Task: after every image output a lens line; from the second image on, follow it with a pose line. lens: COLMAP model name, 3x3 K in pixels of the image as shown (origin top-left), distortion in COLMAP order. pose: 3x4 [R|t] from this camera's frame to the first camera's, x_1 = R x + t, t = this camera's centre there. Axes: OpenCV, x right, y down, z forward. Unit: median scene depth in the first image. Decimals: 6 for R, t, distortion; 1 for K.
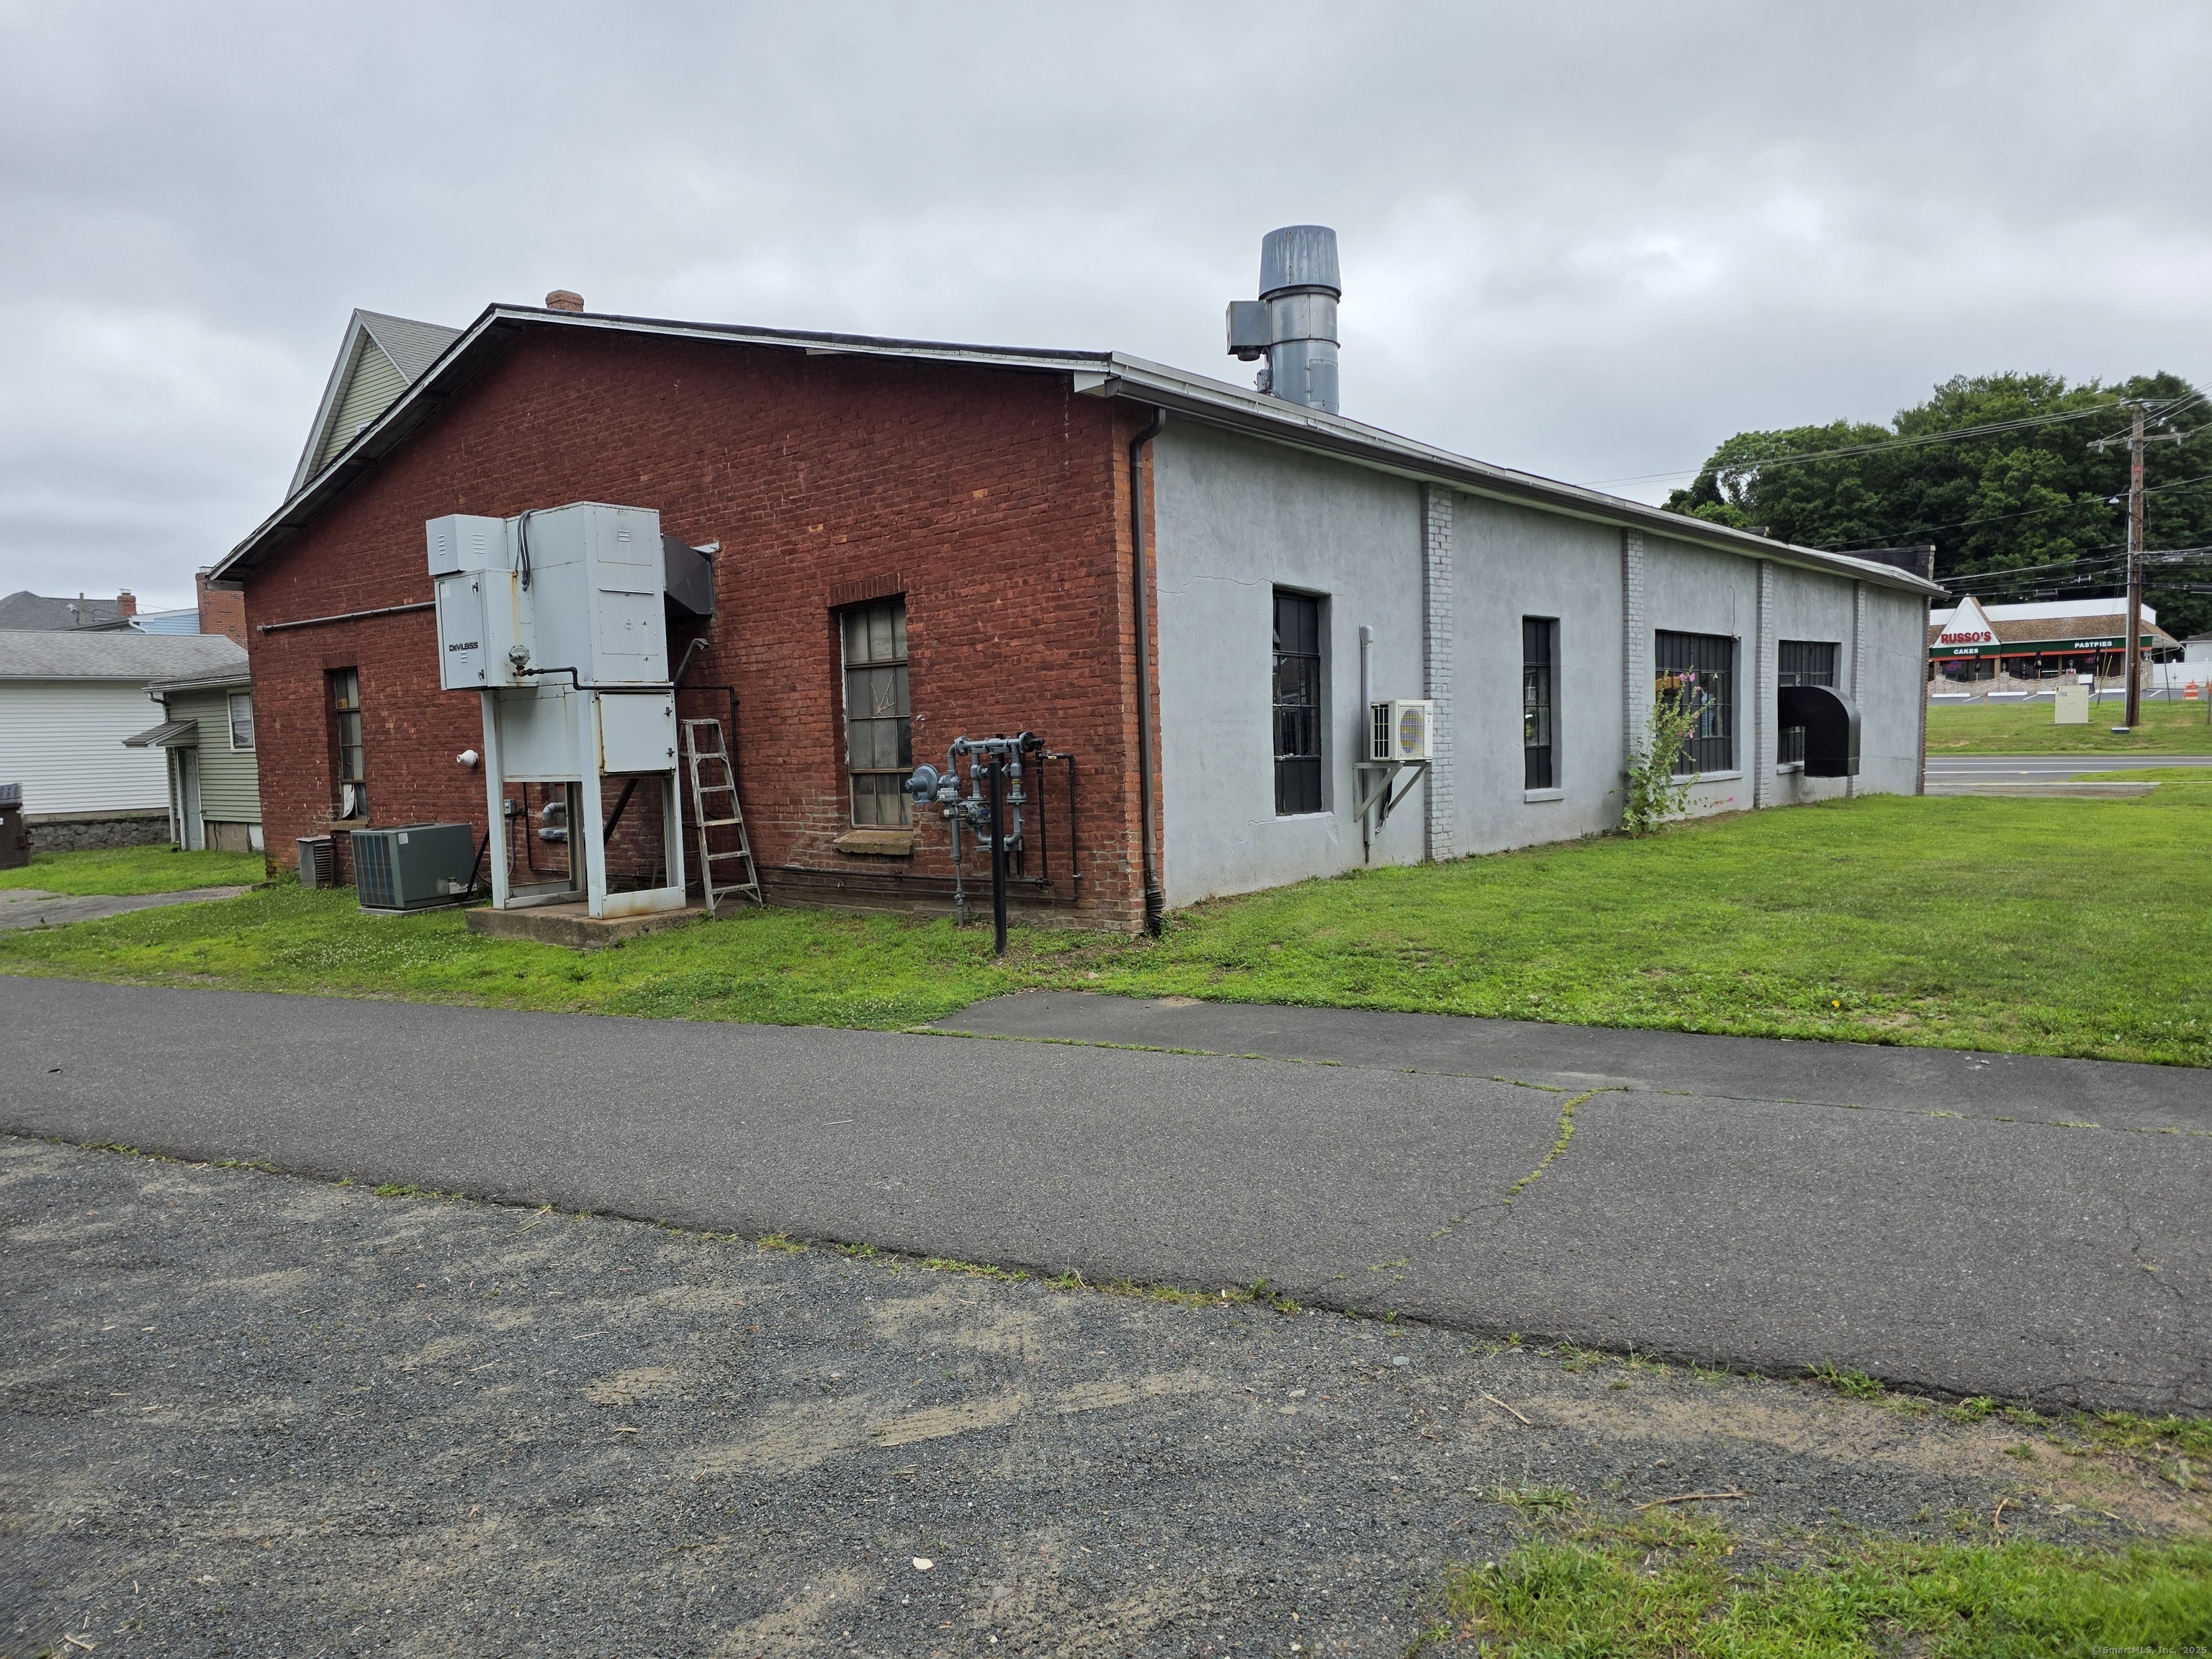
lens RADIAL K [[1526.3, 0, 1128.1], [0, 1526.3, 835.0], [0, 0, 1]] dist [0.091851, -0.094573]
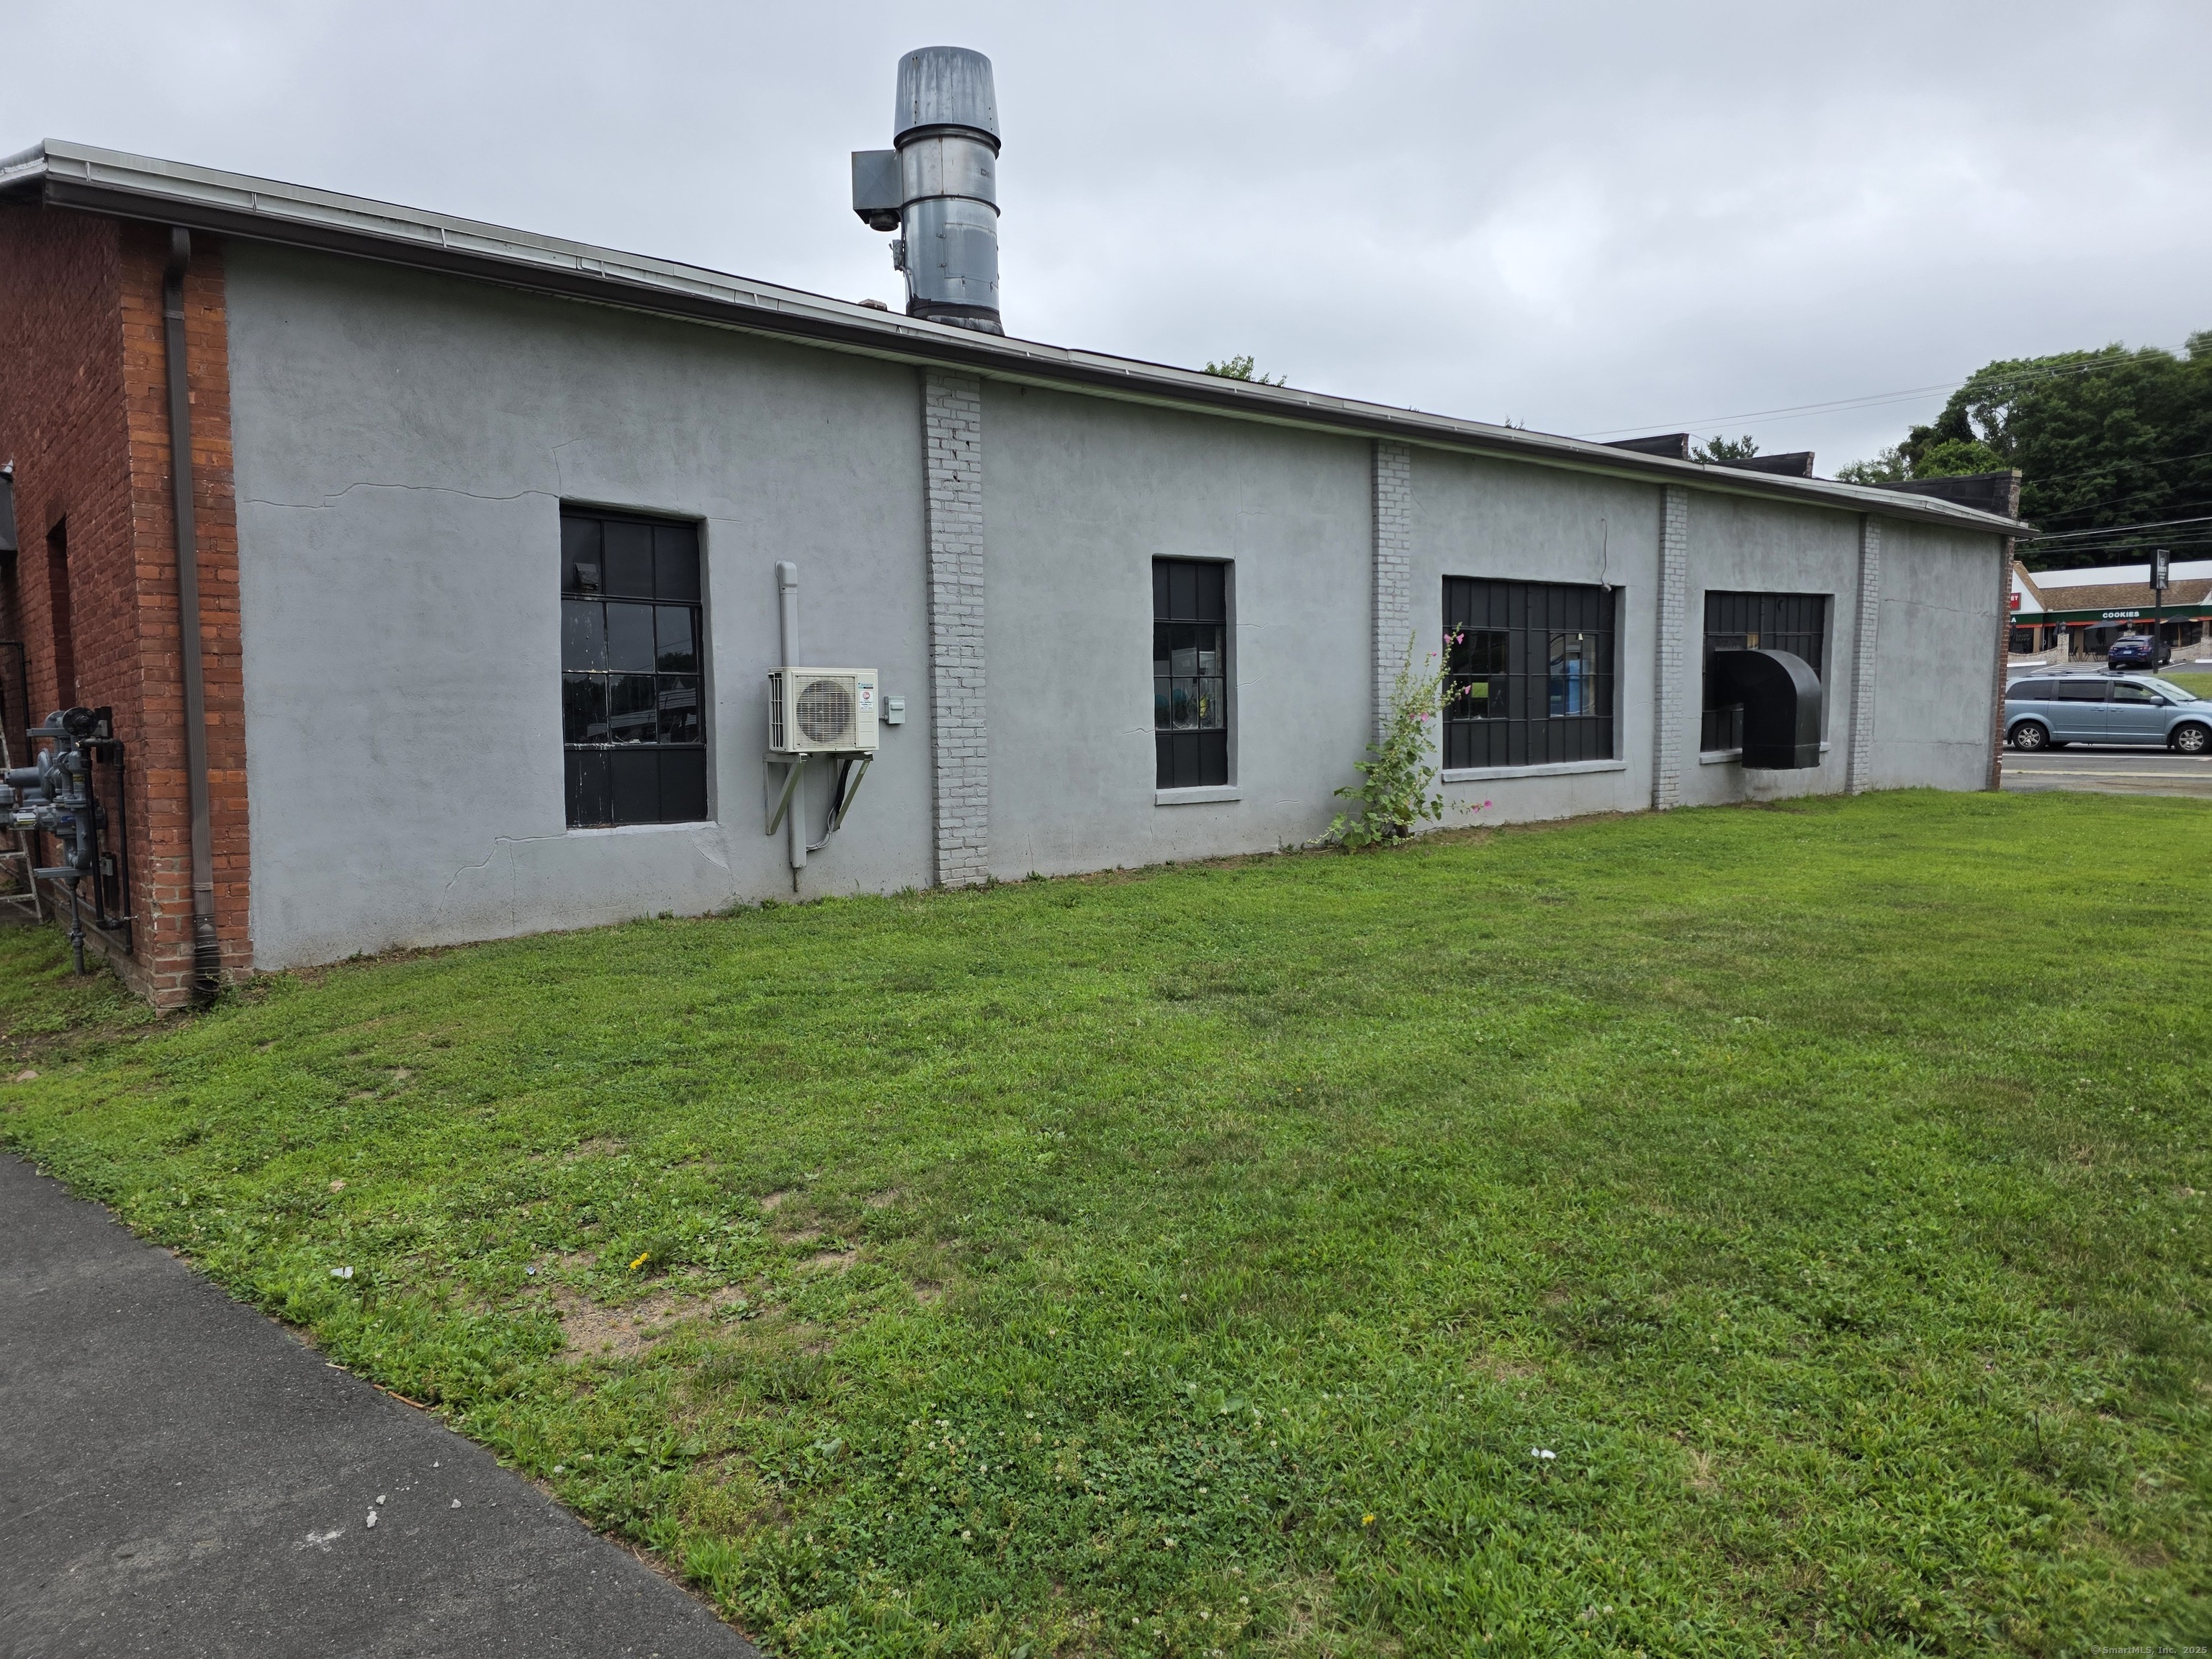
lens RADIAL K [[1526.3, 0, 1119.7], [0, 1526.3, 816.7], [0, 0, 1]] dist [0.091851, -0.094573]
pose [[0.986251, 0.023293, -0.163603, 0.335417], [-0.020894, 0.999648, 0.016368, -0.025436], [0.163926, -0.012725, 0.986391, 0.243729]]
